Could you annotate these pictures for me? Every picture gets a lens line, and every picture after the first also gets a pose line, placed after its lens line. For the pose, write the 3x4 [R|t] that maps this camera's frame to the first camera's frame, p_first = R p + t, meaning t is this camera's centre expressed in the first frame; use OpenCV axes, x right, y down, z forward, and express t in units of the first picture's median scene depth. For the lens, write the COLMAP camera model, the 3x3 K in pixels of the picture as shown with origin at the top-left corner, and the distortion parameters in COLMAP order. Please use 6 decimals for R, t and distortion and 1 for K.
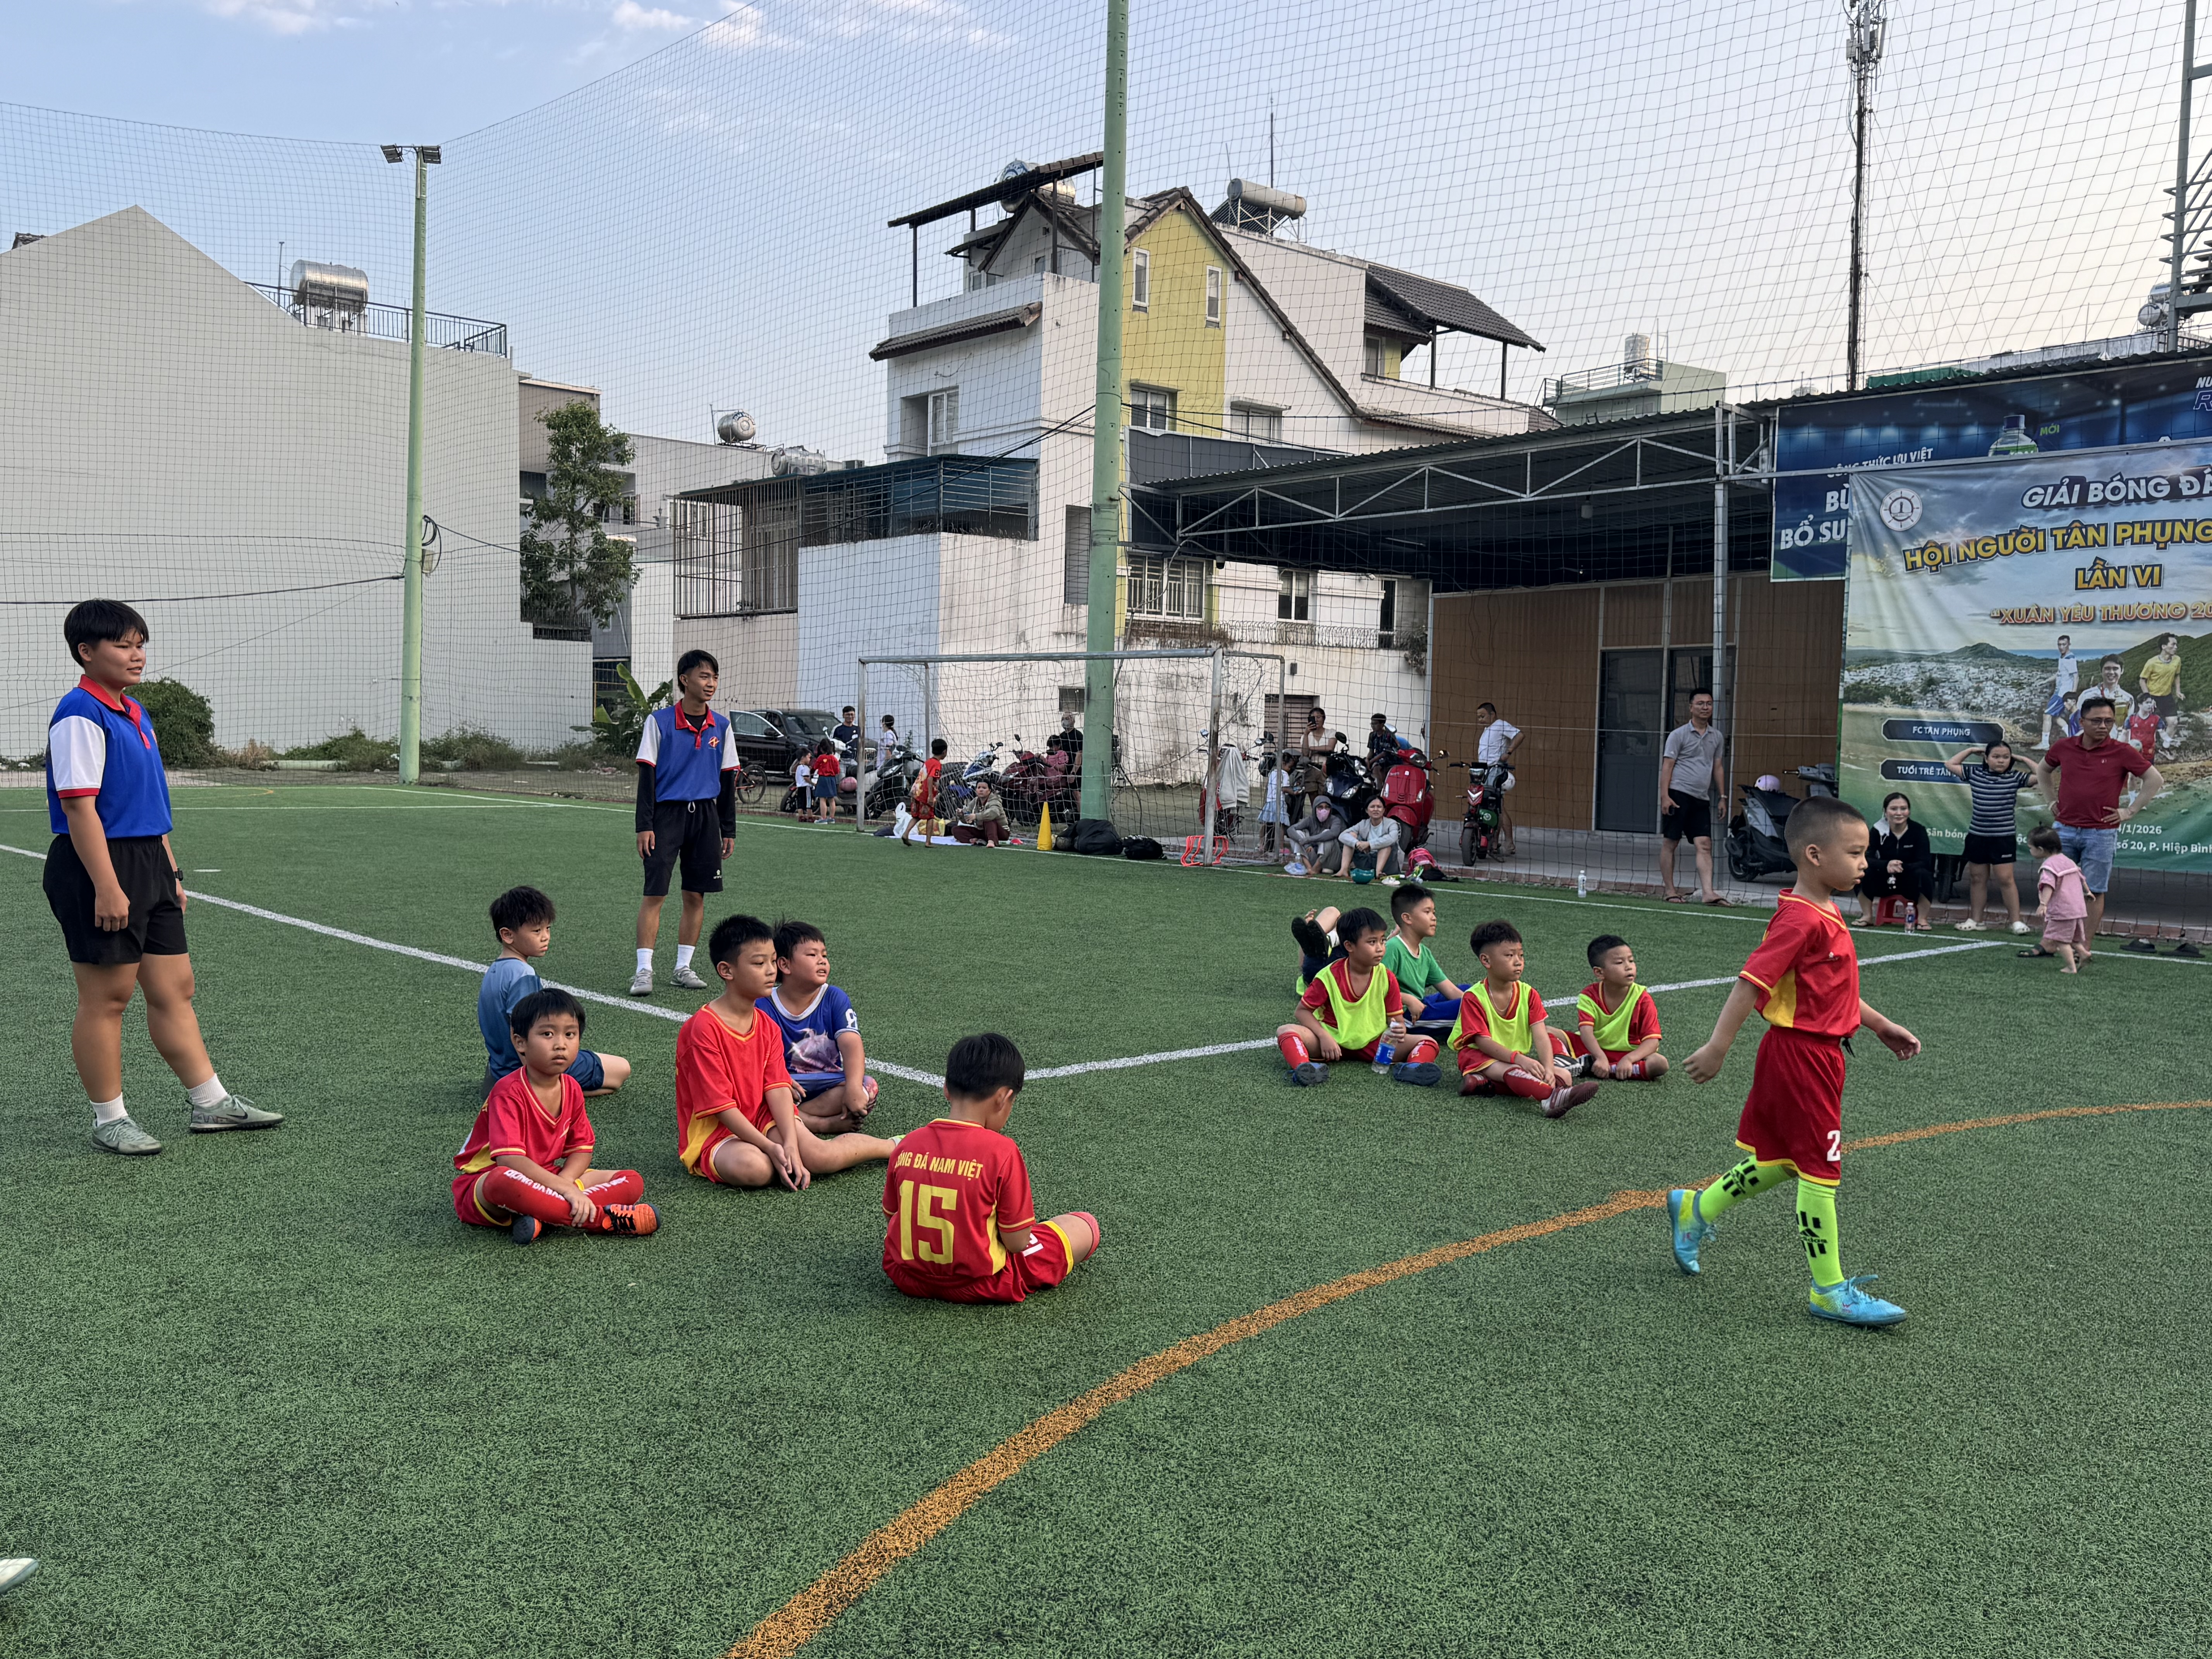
lens RADIAL K [[1876.9, 0, 1100.7], [0, 1876.9, 819.7], [0, 0, 1]] dist [0.083939, -0.077961]
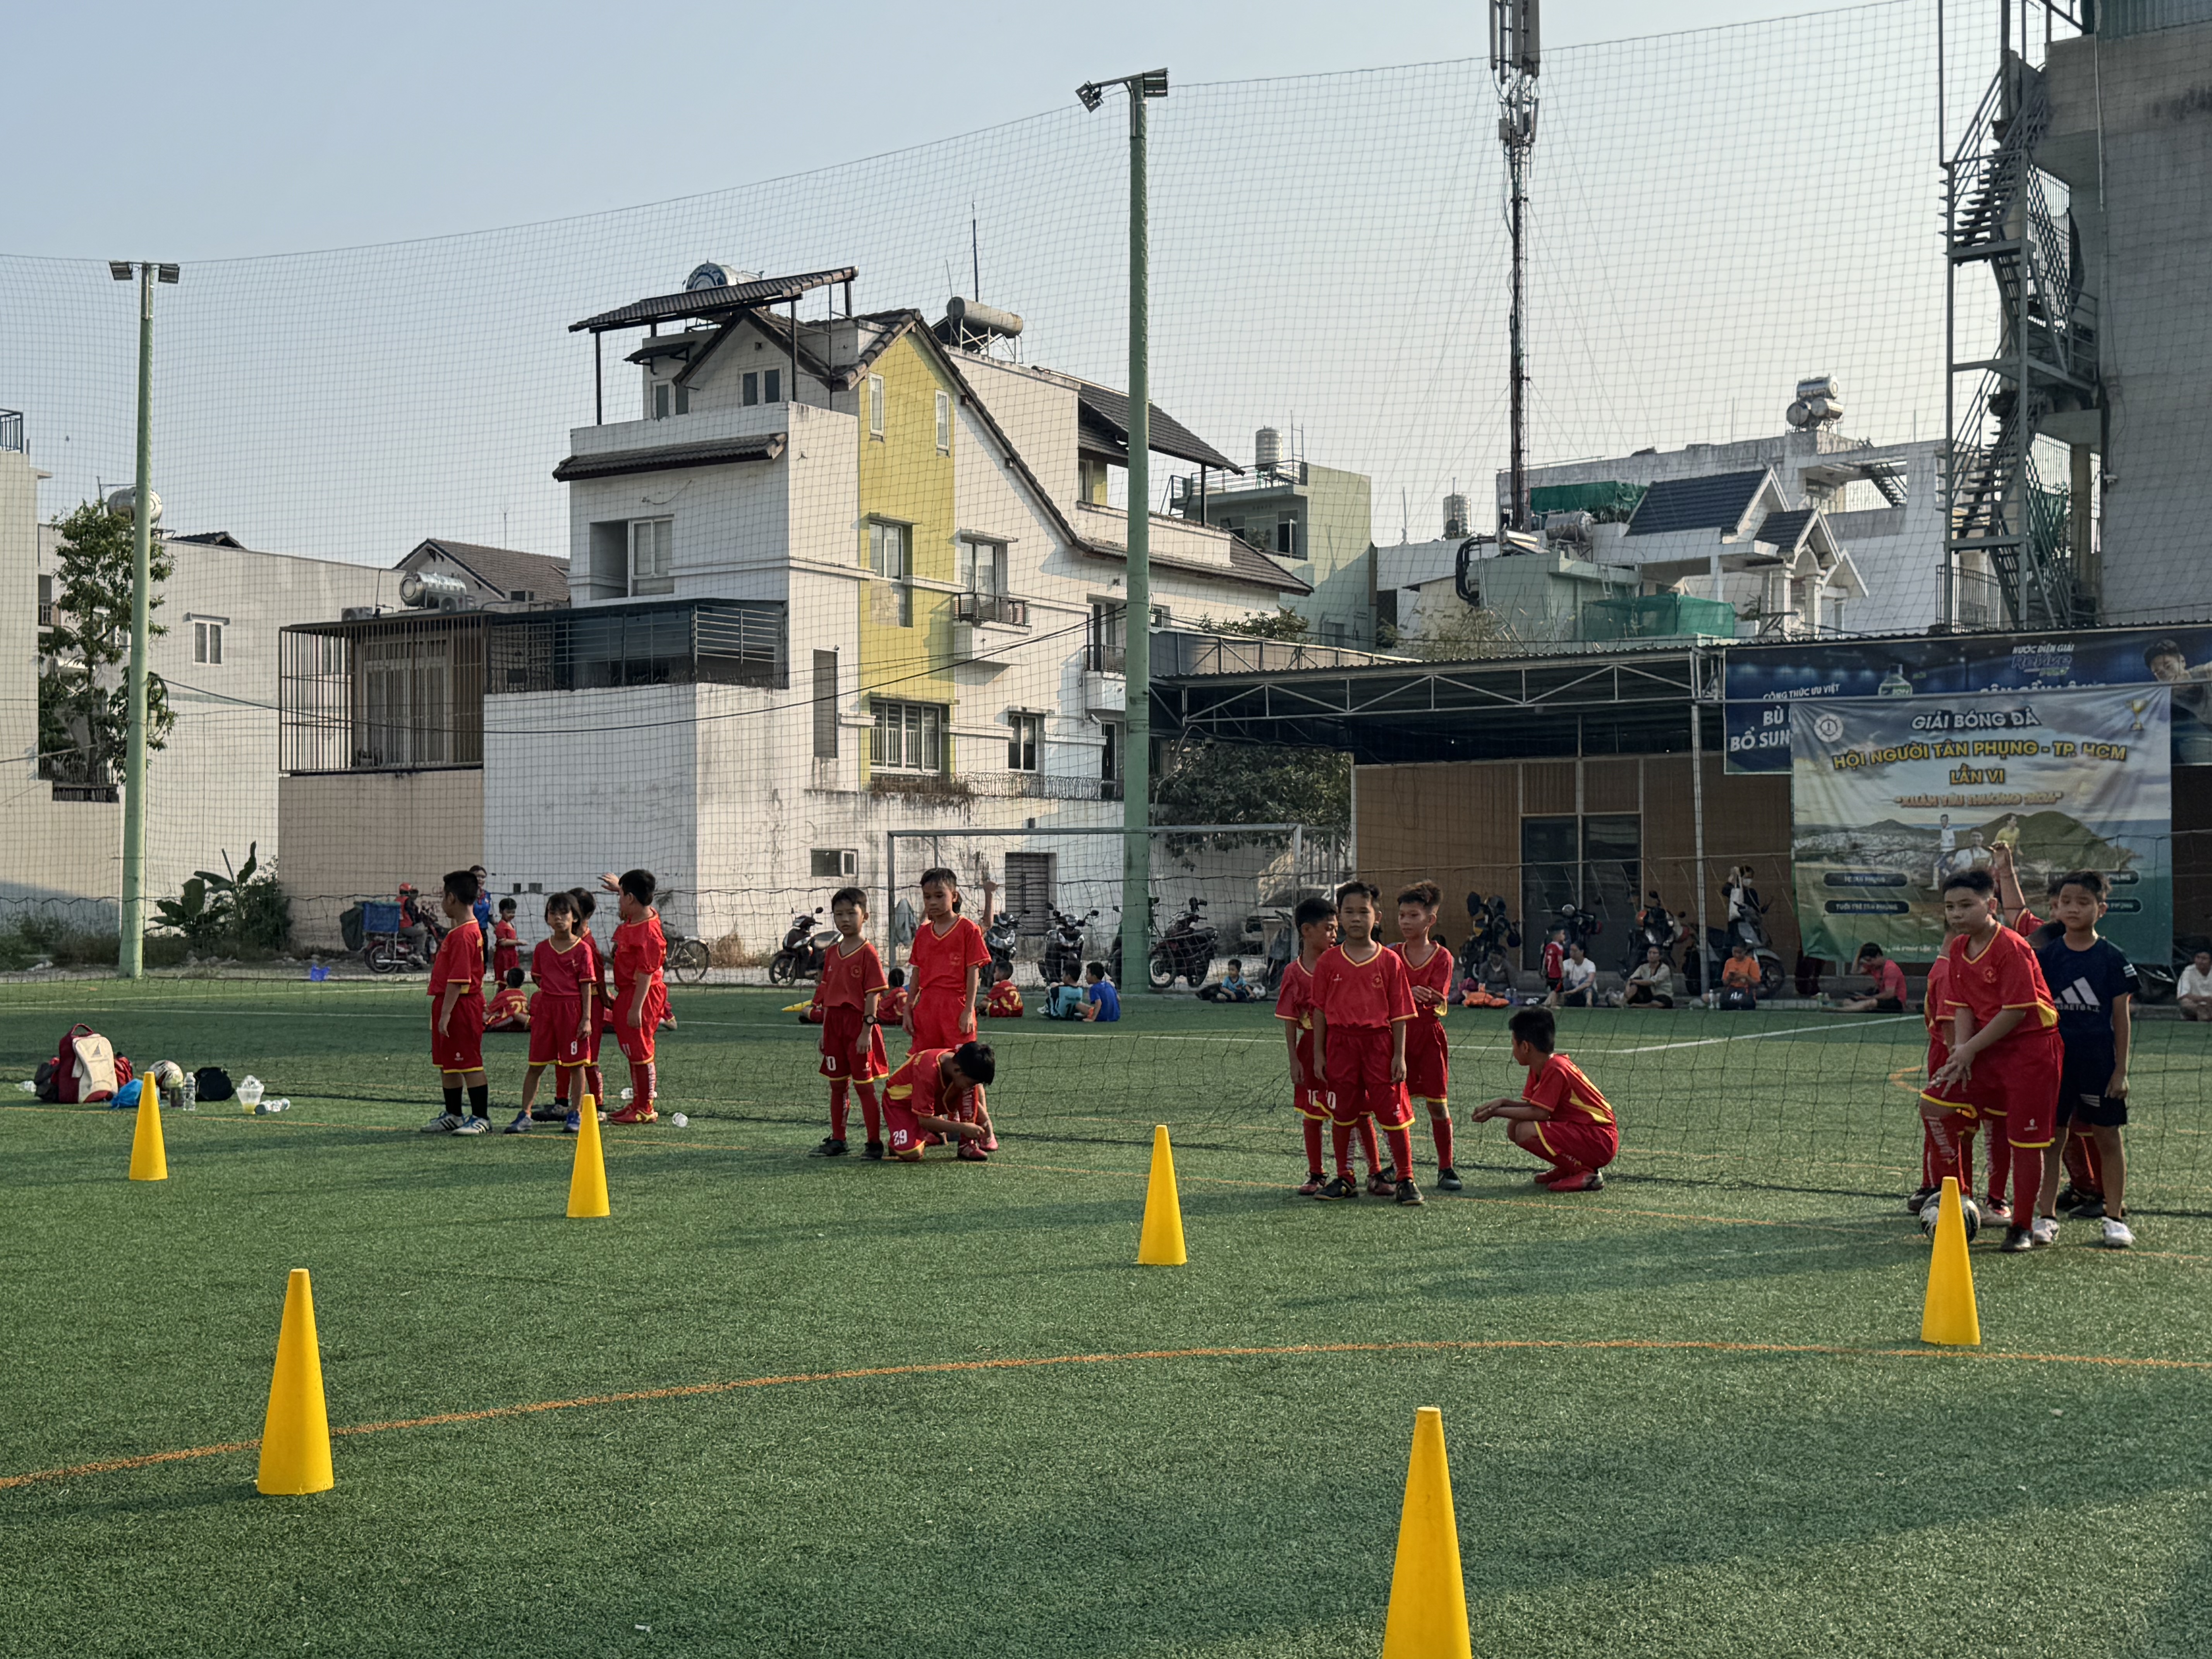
lens RADIAL K [[2763.8, 0, 1098.5], [0, 2763.8, 826.6], [0, 0, 1]] dist [0.229735, 0.000000]
pose [[0.962515, -0.016610, 0.270721, -0.239729], [0.035950, 0.997129, -0.066641, 0.012094], [-0.268837, 0.073875, 0.960349, -0.310267]]
